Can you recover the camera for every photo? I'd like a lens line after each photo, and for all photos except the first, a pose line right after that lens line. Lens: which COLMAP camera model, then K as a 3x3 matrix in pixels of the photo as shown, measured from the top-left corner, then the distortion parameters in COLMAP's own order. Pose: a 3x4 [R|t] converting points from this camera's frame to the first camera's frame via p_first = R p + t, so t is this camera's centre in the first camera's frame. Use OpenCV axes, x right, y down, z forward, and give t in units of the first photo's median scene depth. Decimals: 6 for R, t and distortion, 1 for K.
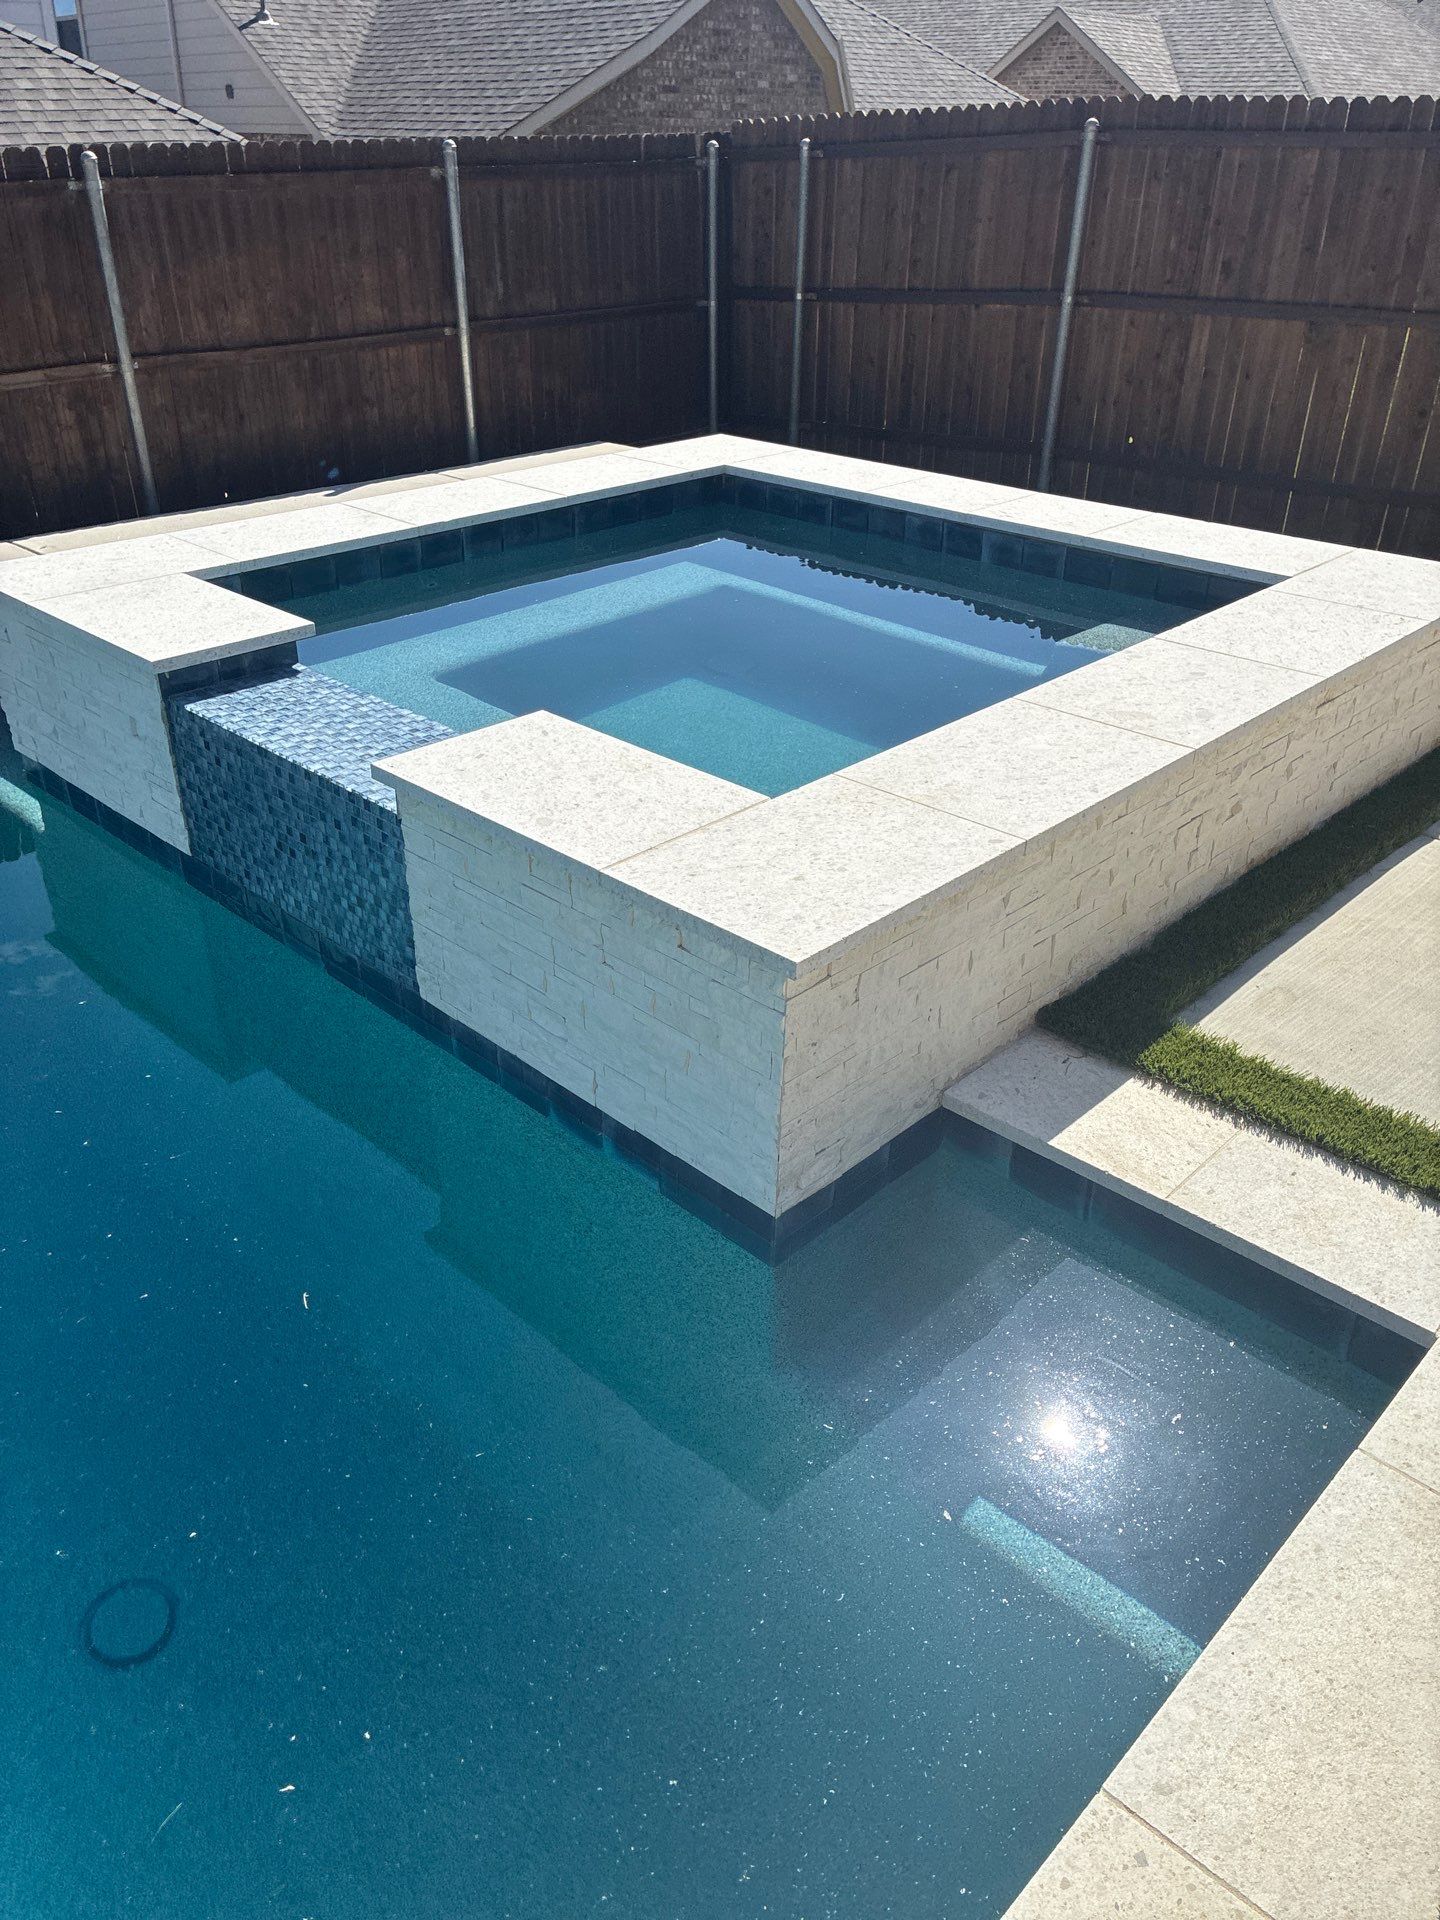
lens RADIAL K [[1401.5, 0, 720.0], [0, 1401.5, 960.0], [0, 0, 1]] dist [0.002607, -0.001416]
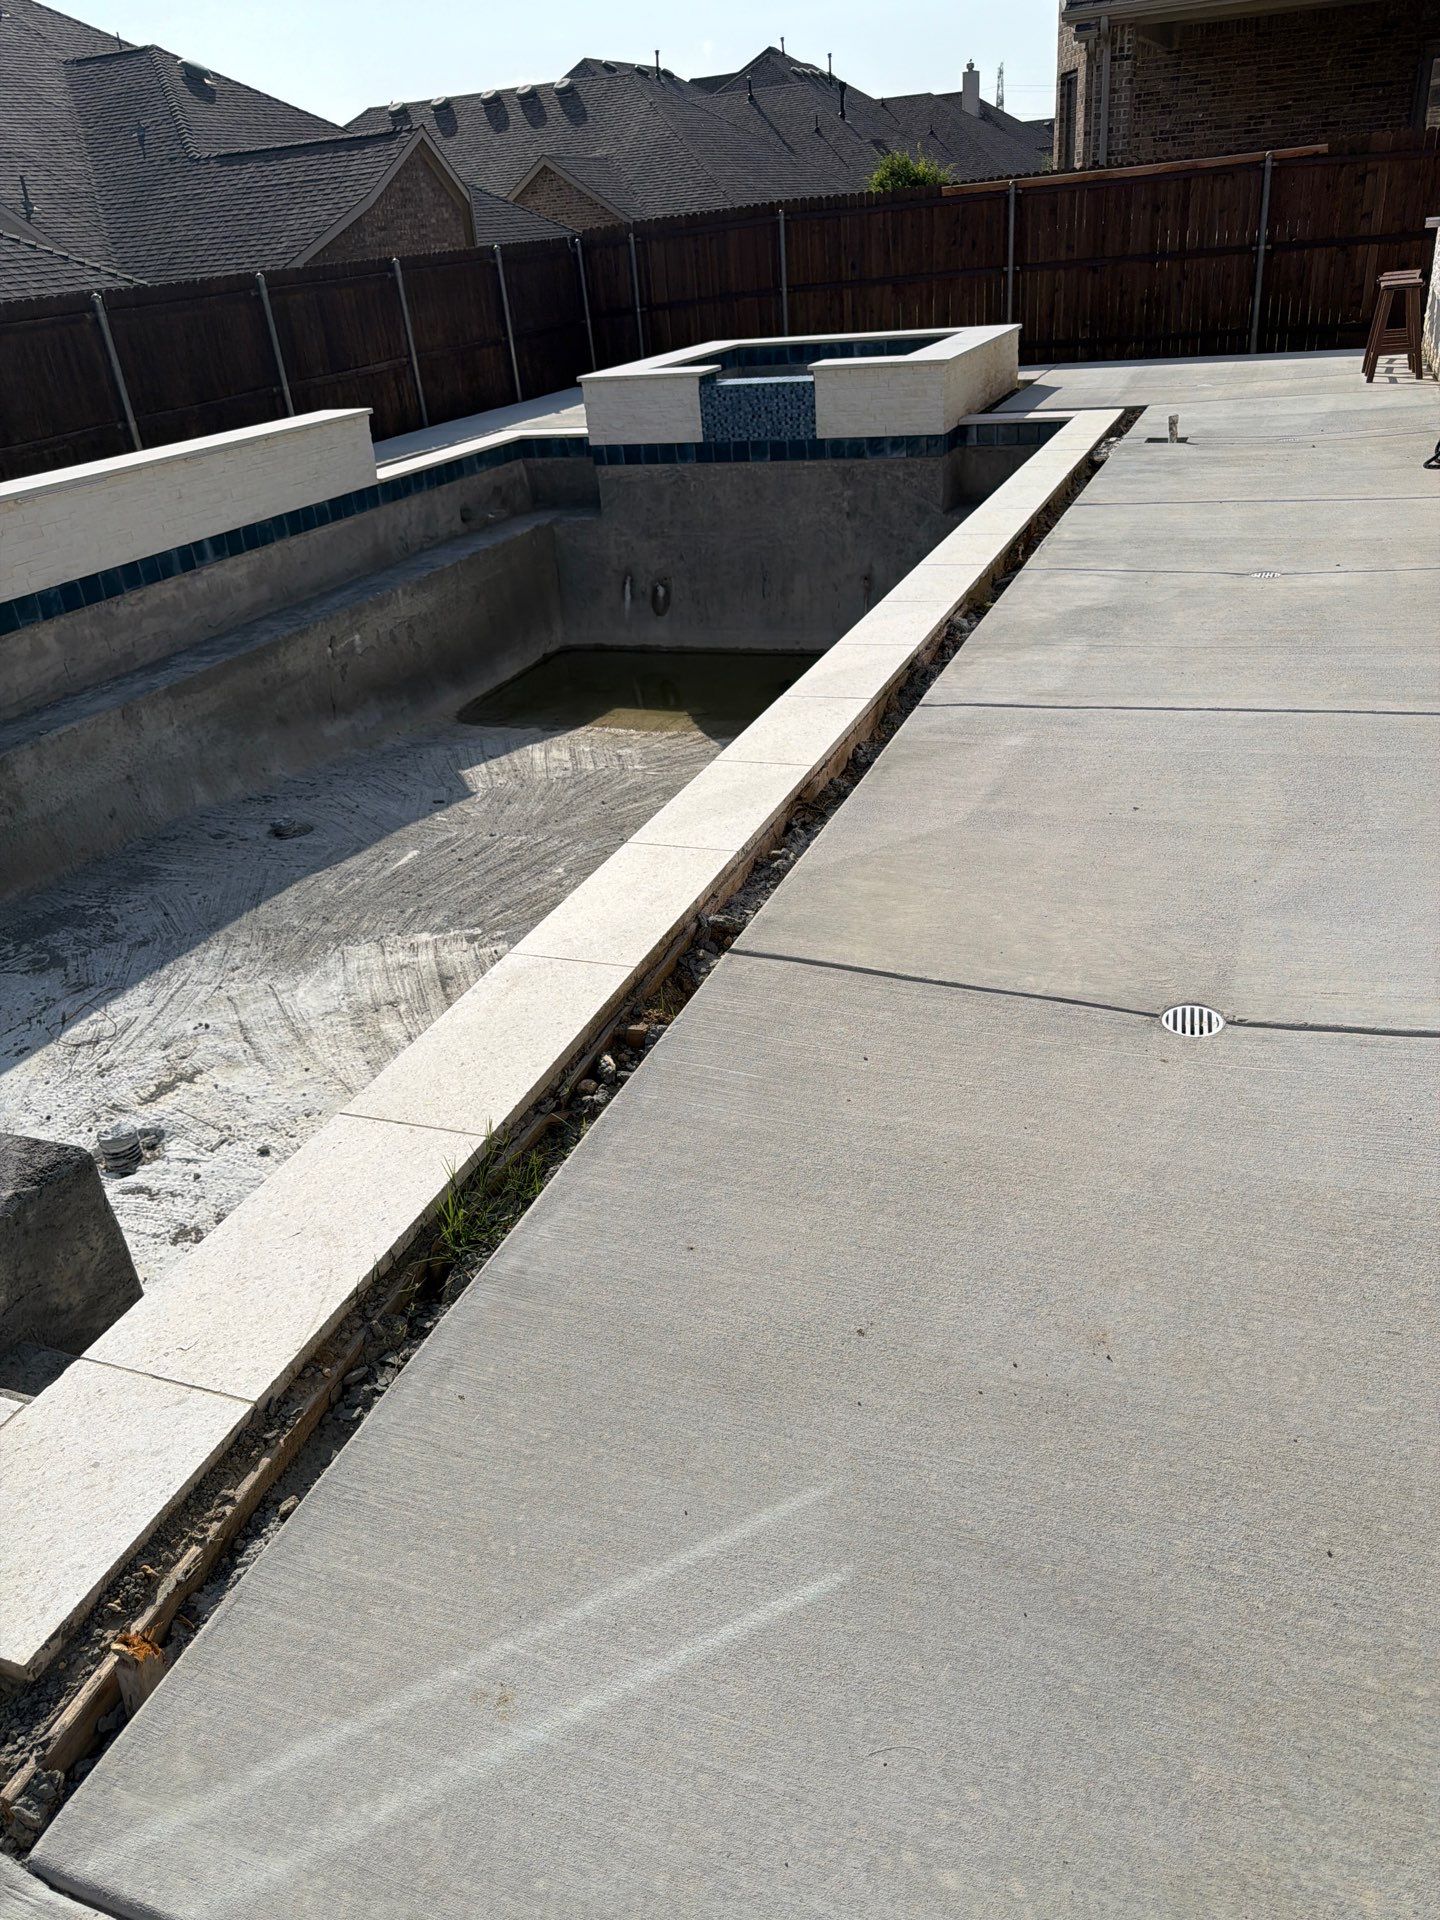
lens RADIAL K [[1401.5, 0, 720.0], [0, 1401.5, 960.0], [0, 0, 1]] dist [0.002607, -0.001416]
pose [[0.914081, -0.251598, 0.318048, -0.795835], [0.273720, 0.961455, -0.026103, 0.555318], [-0.299222, 0.110916, 0.947715, -0.913076]]
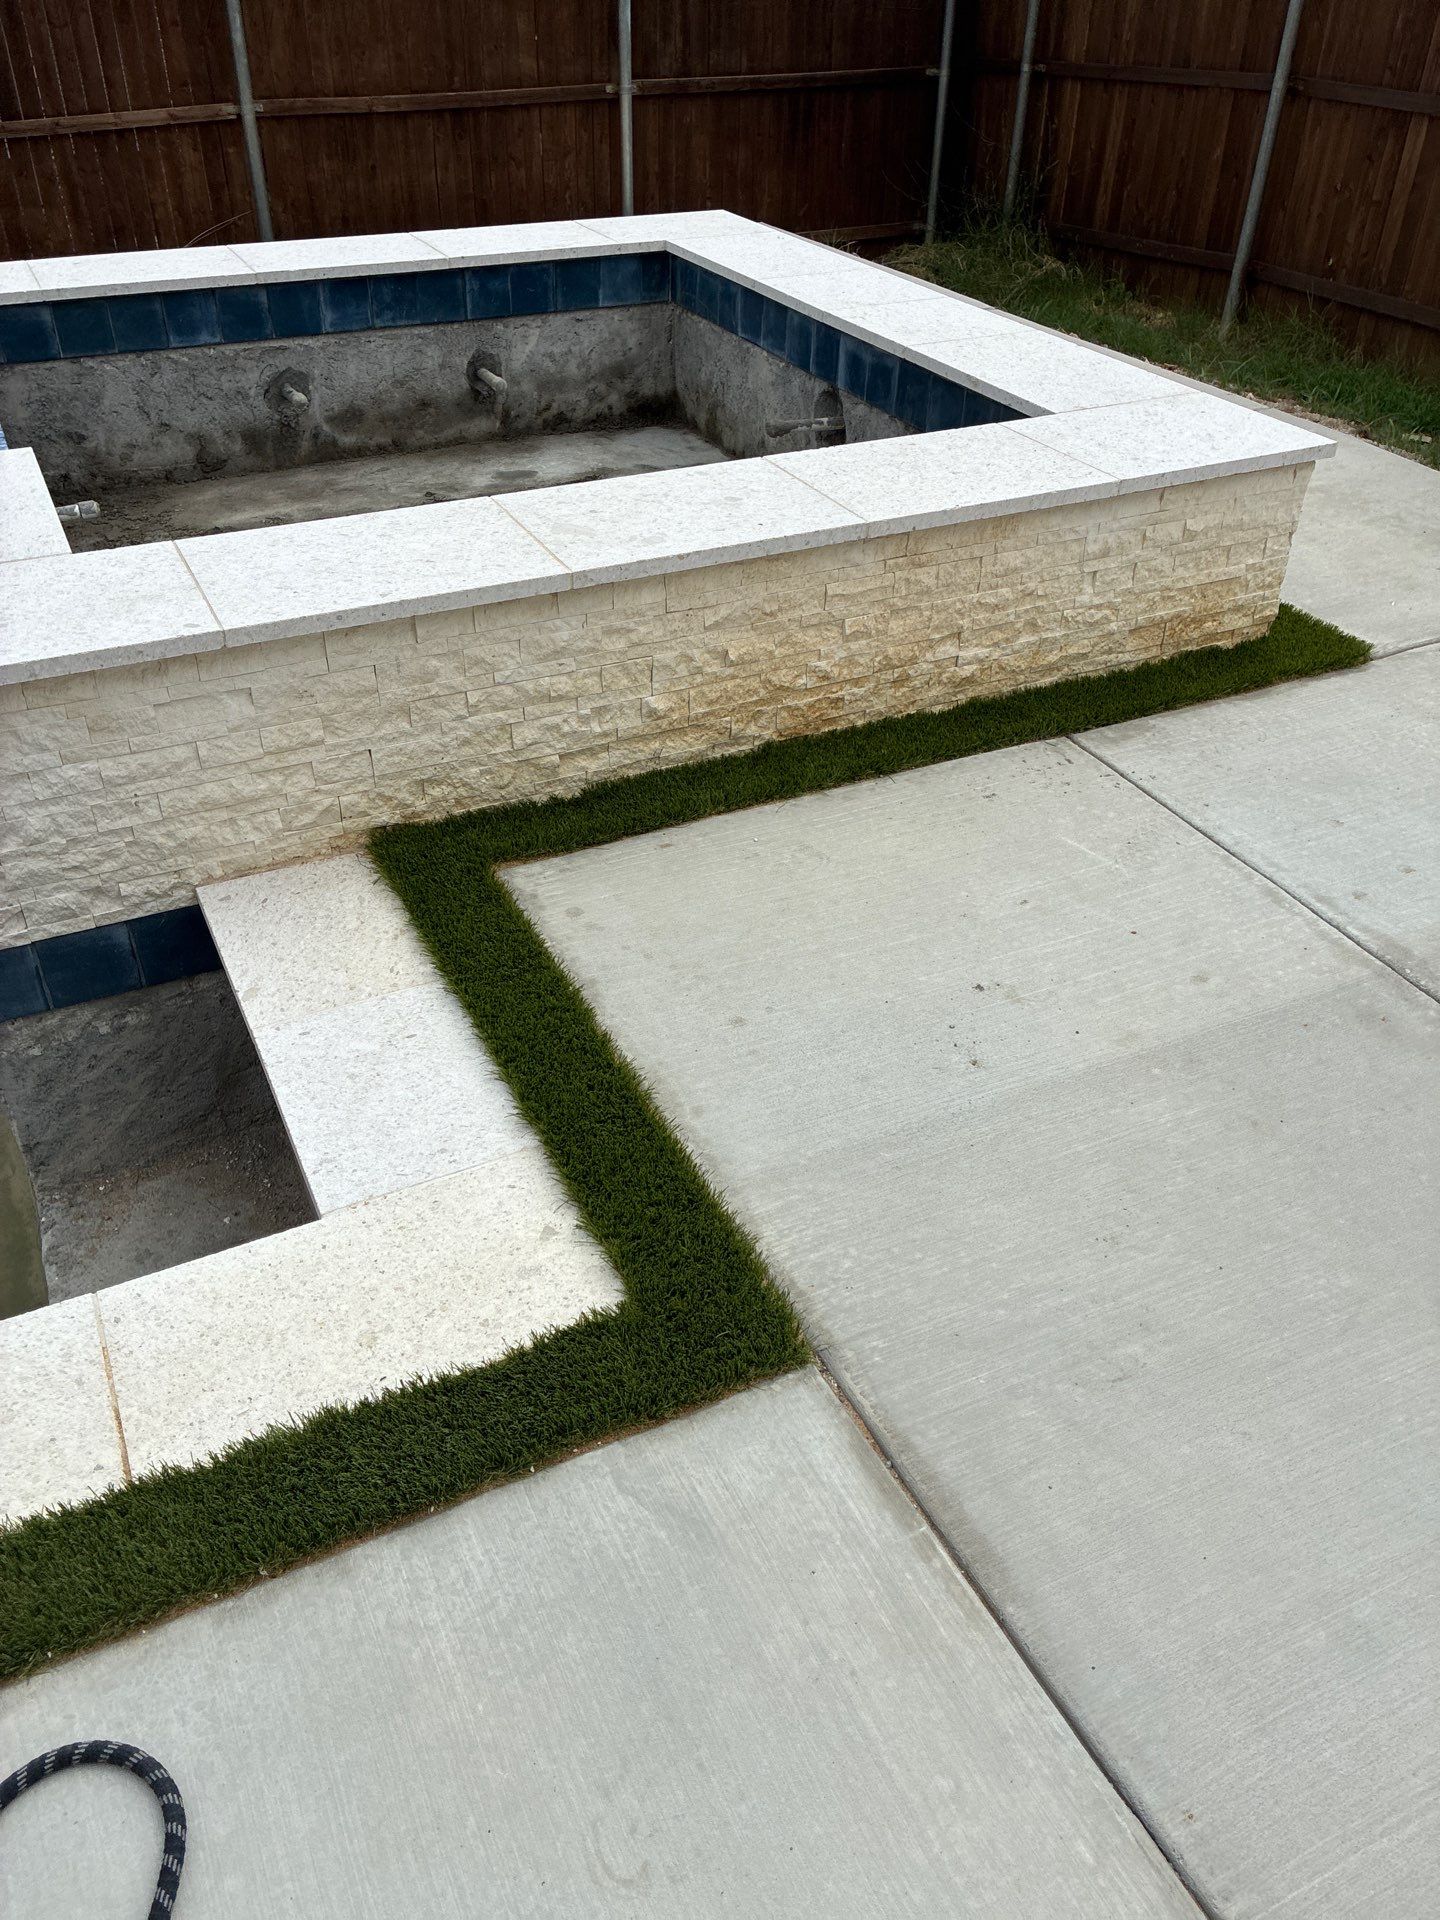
lens RADIAL K [[1479.2, 0, 720.0], [0, 1479.2, 960.0], [0, 0, 1]] dist [-0.004791, -0.011330]
pose [[0.941669, 0.203206, -0.268267, 0.279048], [-0.176008, 0.976791, 0.122071, -0.016109], [0.286847, -0.067733, 0.955579, 0.047311]]
